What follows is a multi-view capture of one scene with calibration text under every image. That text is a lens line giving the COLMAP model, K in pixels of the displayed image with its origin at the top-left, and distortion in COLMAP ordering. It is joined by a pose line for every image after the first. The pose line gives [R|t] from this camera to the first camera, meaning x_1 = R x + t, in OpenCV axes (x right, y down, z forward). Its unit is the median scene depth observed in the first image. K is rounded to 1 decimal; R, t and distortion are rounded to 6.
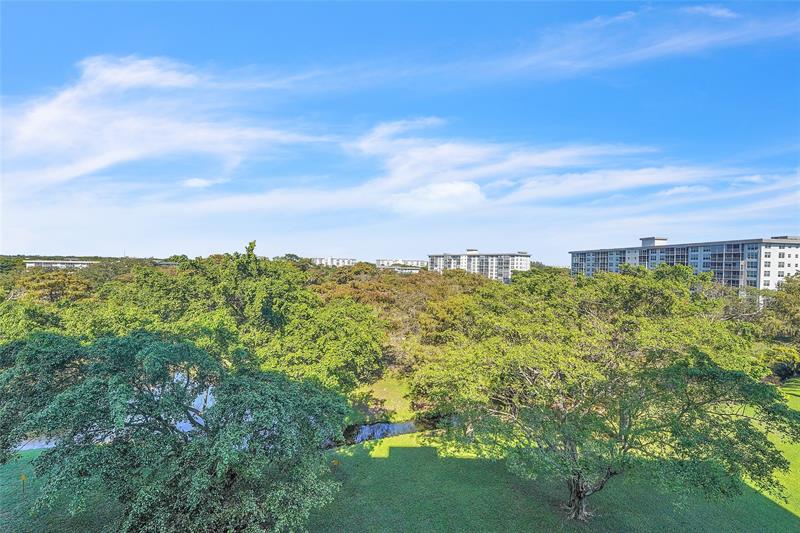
lens RADIAL K [[331.1, 0, 397.3], [0, 331.1, 265.5], [0, 0, 1]] dist [-0.031467, 0.004794]
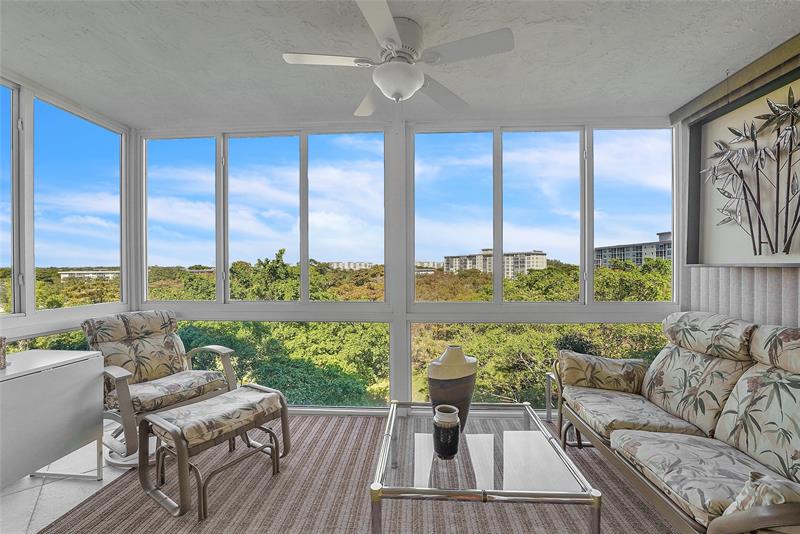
lens RADIAL K [[337.7, 0, 400.9], [0, 337.7, 255.9], [0, 0, 1]] dist [-0.024225, 0.000611]
pose [[0.998710, -0.028170, -0.042251, 0.025125], [0.026652, 0.998994, -0.036074, 0.004883], [0.043225, 0.034901, 0.998456, -0.126737]]
